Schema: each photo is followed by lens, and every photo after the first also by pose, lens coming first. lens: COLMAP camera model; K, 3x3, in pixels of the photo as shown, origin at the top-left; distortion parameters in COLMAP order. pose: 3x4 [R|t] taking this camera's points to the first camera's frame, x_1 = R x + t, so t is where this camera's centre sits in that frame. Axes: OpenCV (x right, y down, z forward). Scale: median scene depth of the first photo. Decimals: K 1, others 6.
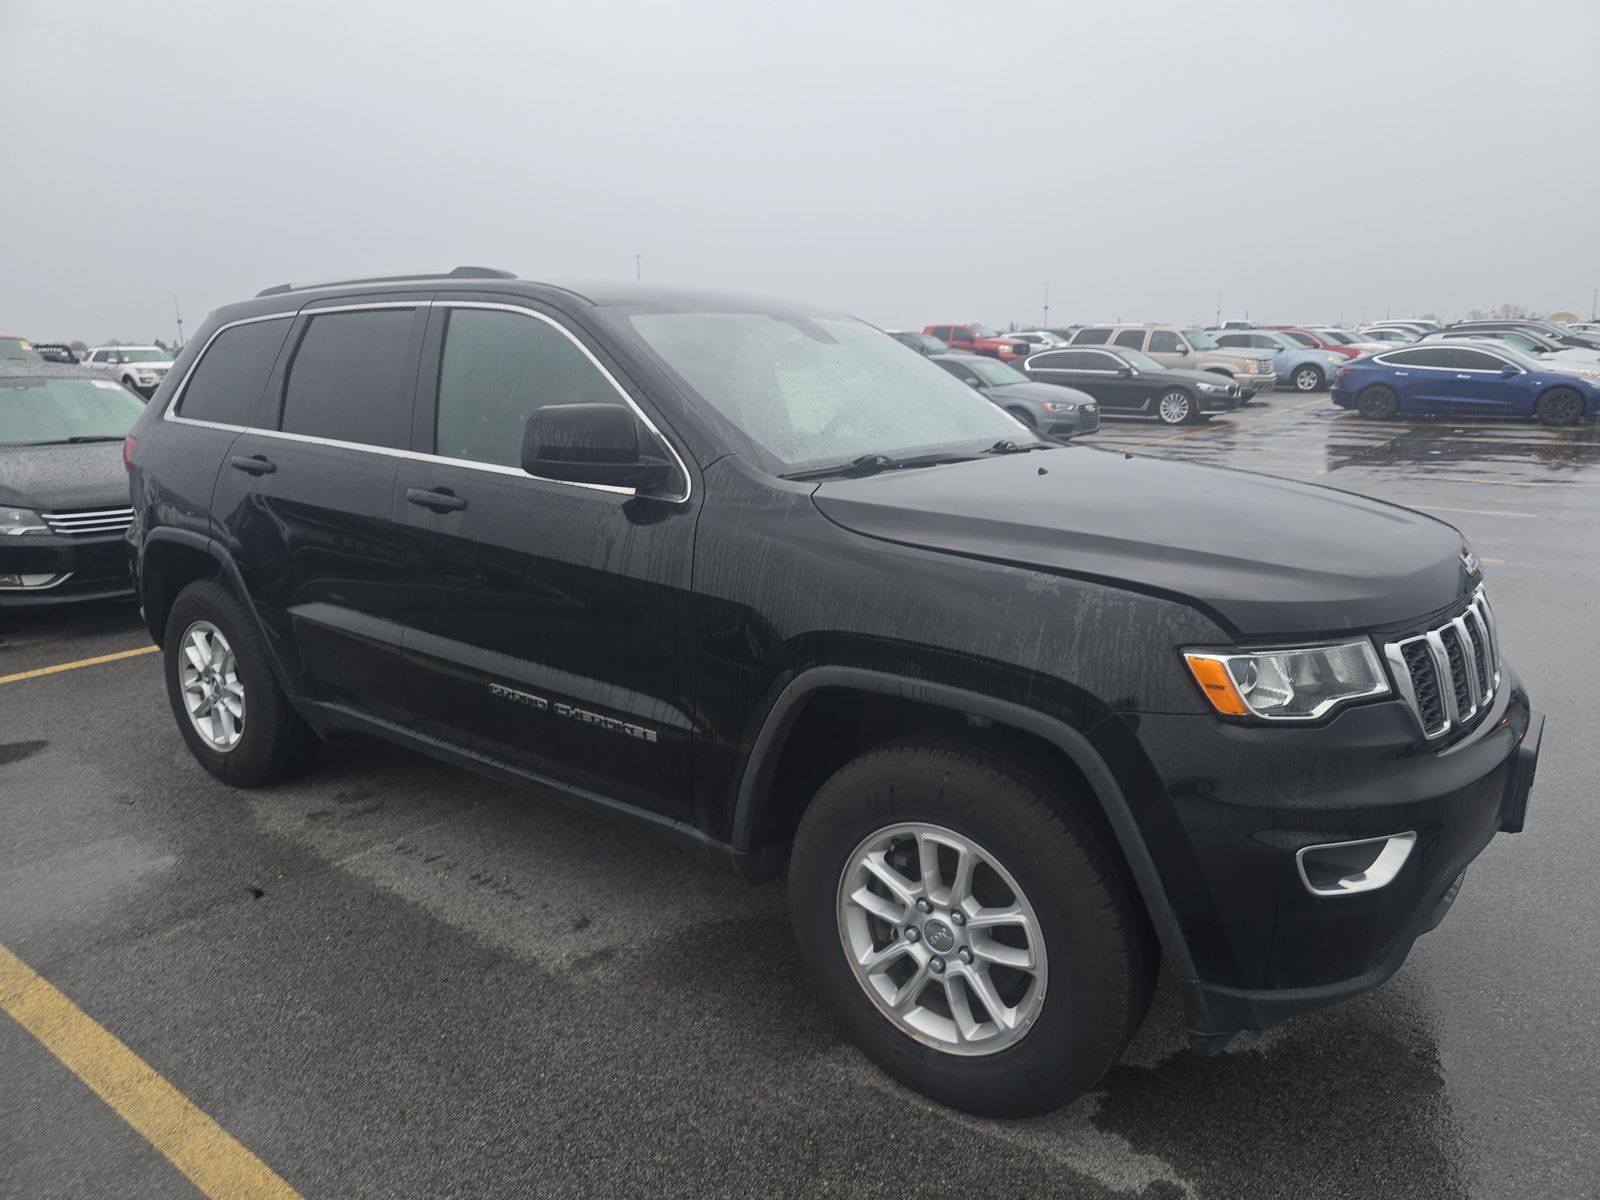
lens RADIAL K [[1079.5, 0, 800.0], [0, 1079.5, 600.0], [0, 0, 1]] dist [0.000741, -0.001981]
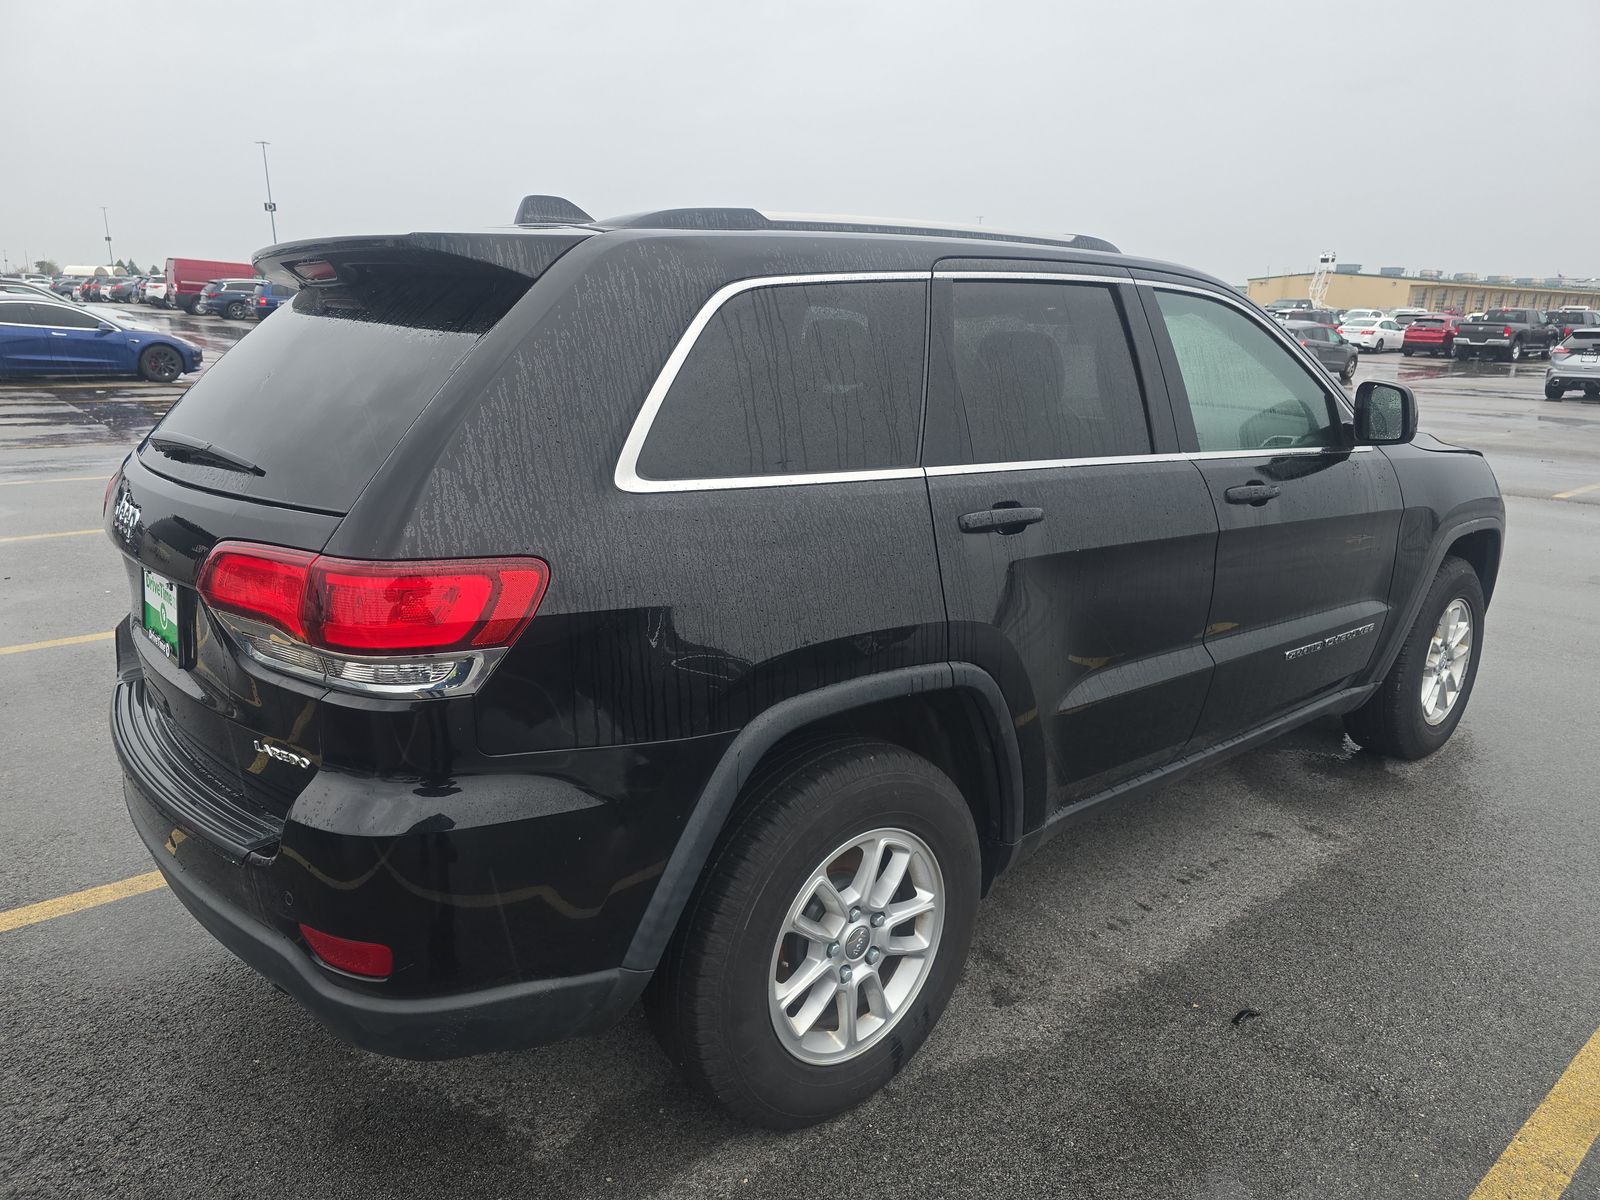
lens RADIAL K [[1076.1, 0, 804.0], [0, 1076.1, 608.6], [0, 0, 1]] dist [0.004559, -0.001109]
pose [[0.228661, -0.241464, 0.943085, -1.204920], [0.194582, 0.960539, 0.198754, -0.234553], [-0.953862, 0.138060, 0.266622, 1.006198]]
